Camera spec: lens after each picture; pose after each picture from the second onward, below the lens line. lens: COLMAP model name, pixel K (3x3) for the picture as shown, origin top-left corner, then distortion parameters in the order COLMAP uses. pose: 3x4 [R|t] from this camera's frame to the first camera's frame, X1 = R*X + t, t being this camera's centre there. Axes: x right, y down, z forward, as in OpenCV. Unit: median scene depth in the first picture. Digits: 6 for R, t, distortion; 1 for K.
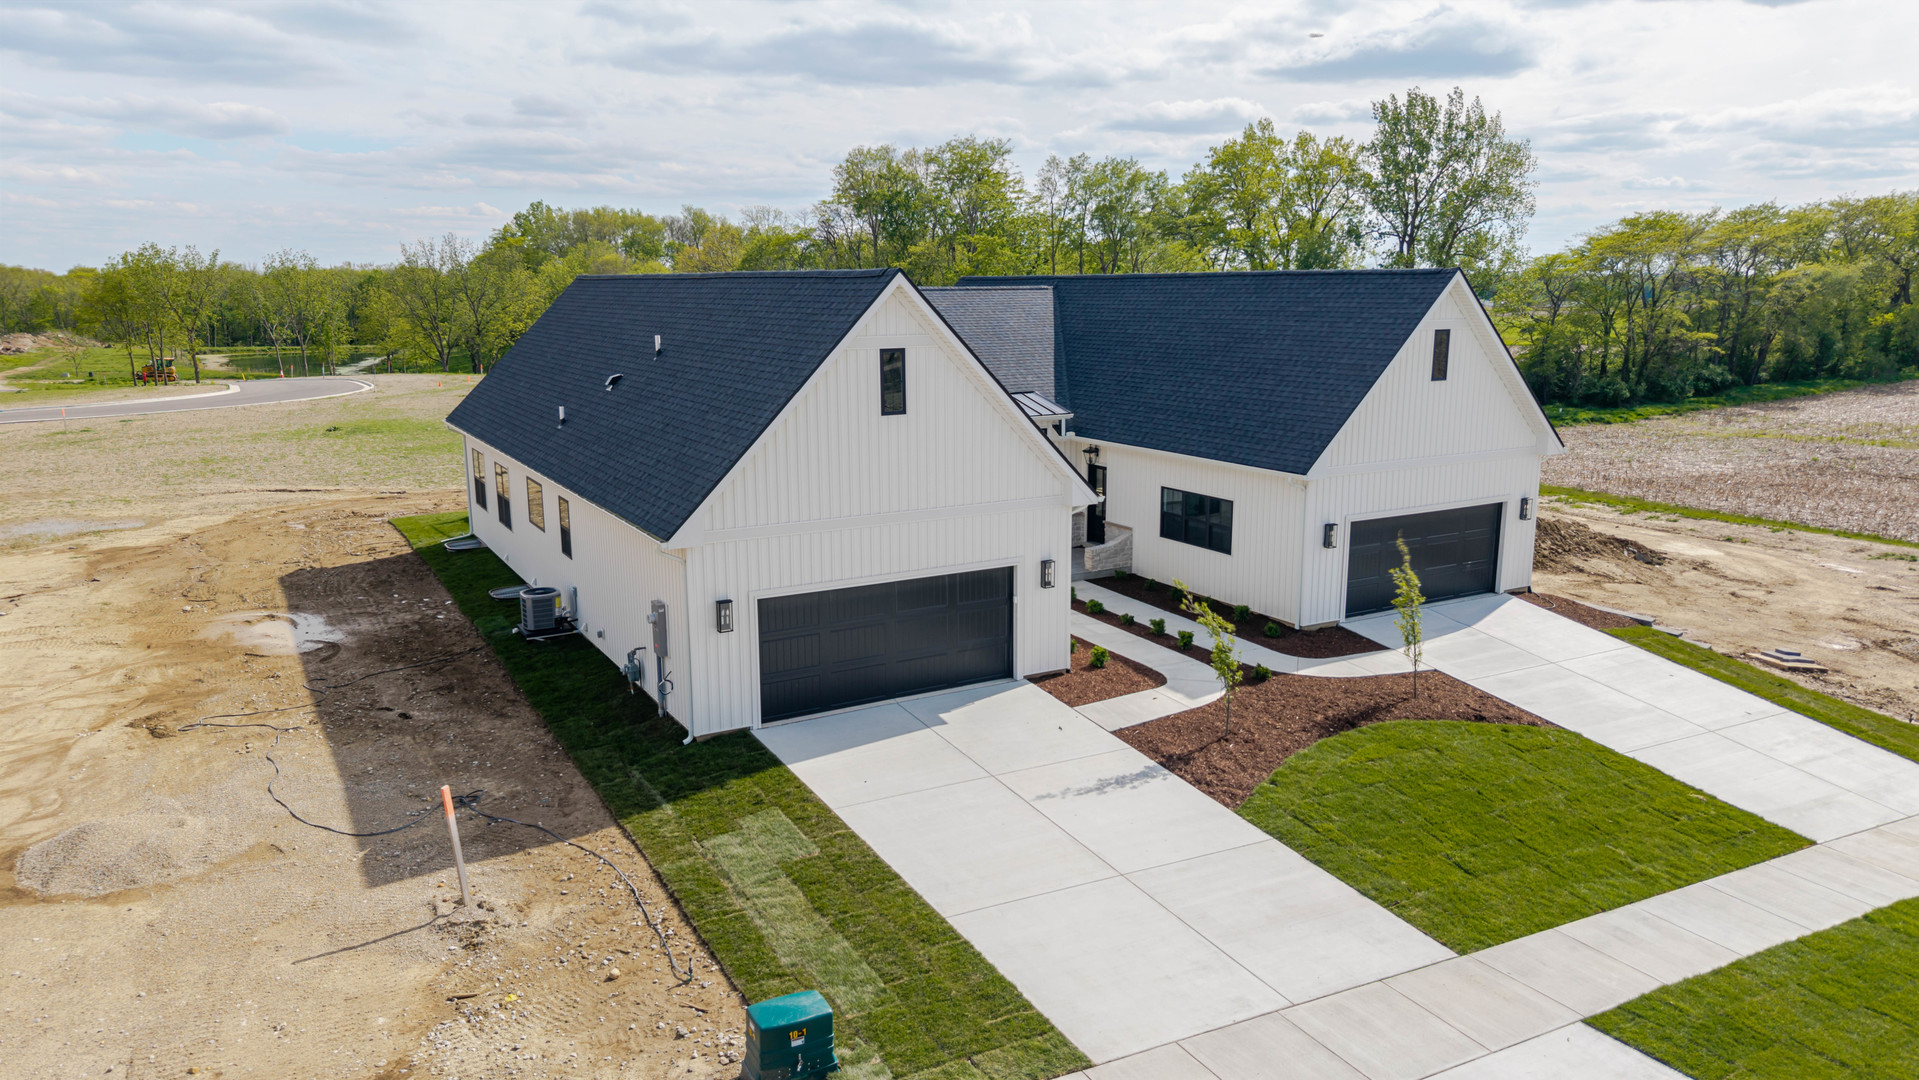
lens RADIAL K [[1324.0, 0, 965.8], [0, 1324.0, 542.3], [0, 0, 1]] dist [0.005738, -0.000487]
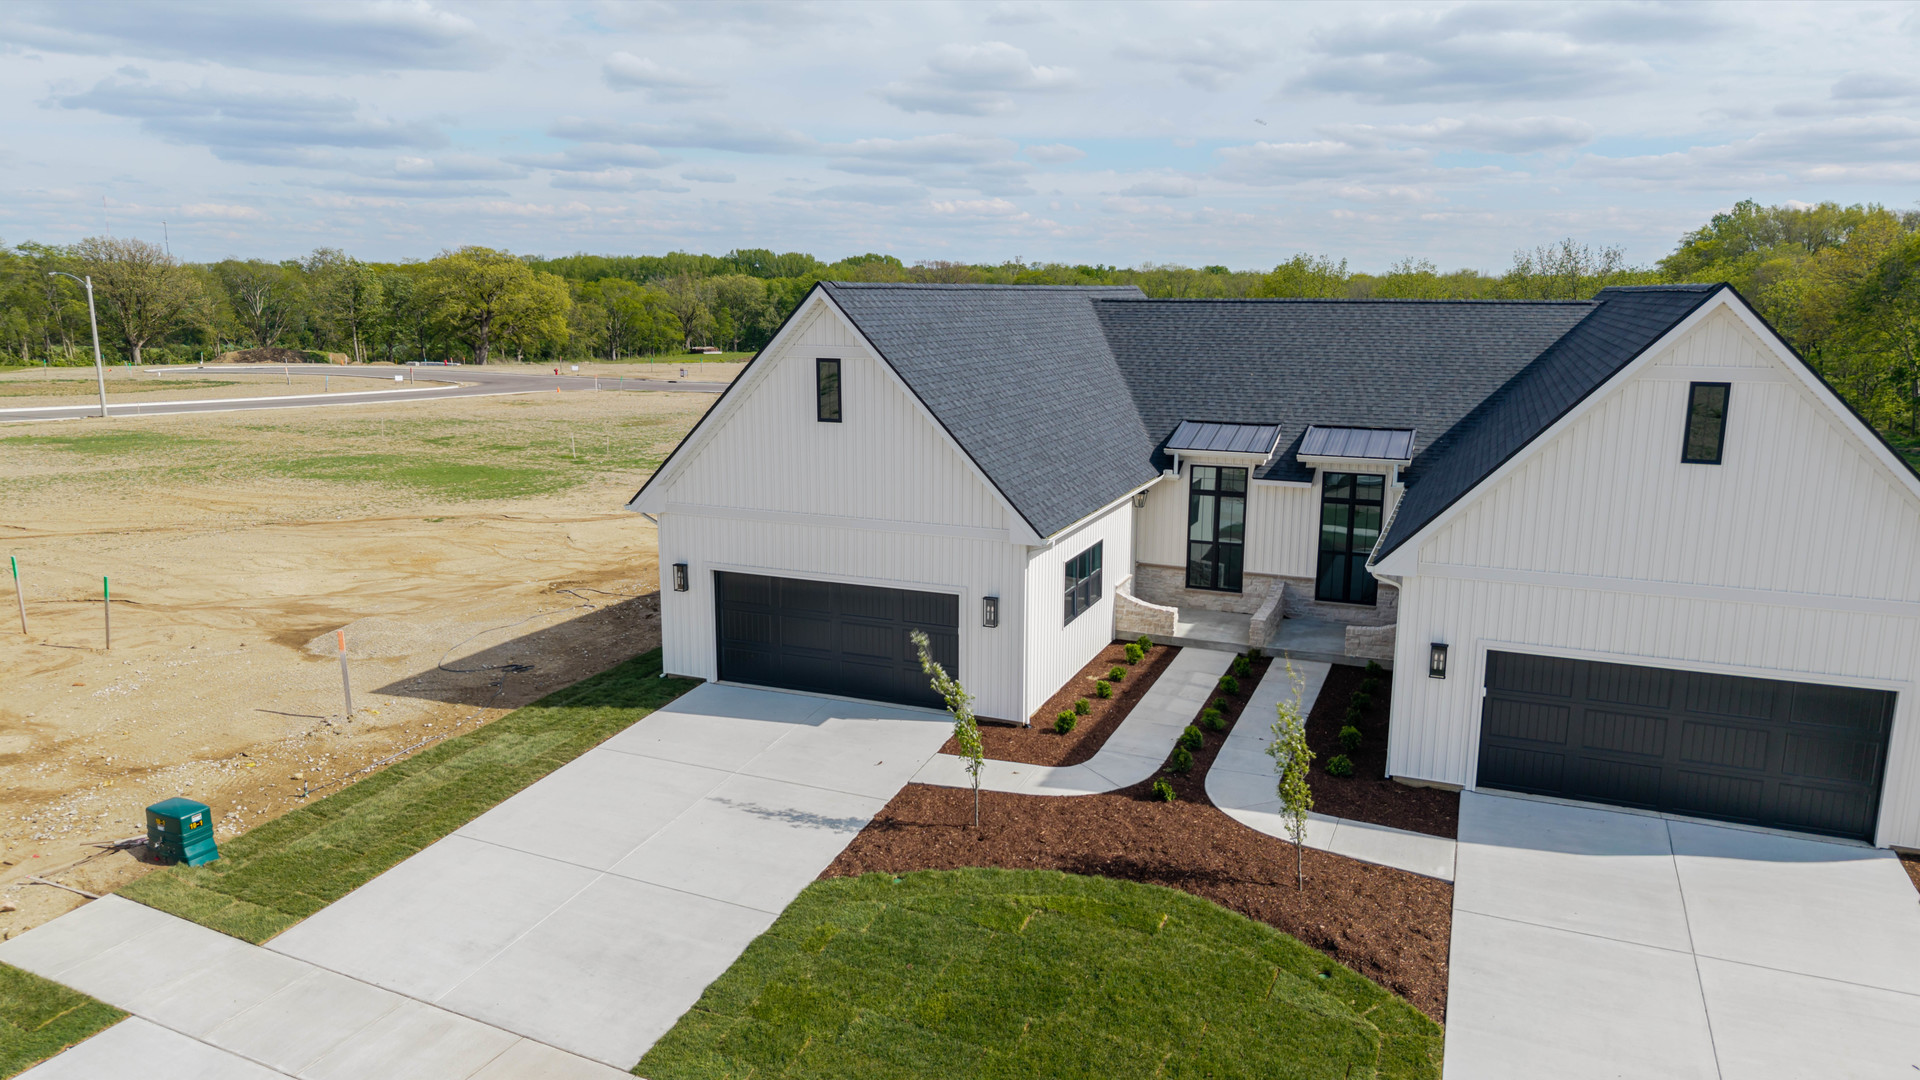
lens RADIAL K [[1324.7, 0, 966.3], [0, 1324.7, 542.3], [0, 0, 1]] dist [0.005738, -0.000487]
pose [[0.596397, 0.159937, -0.786595, 0.759956], [-0.163364, 0.983624, 0.076135, -0.090178], [0.785890, 0.083095, 0.612758, 0.408596]]
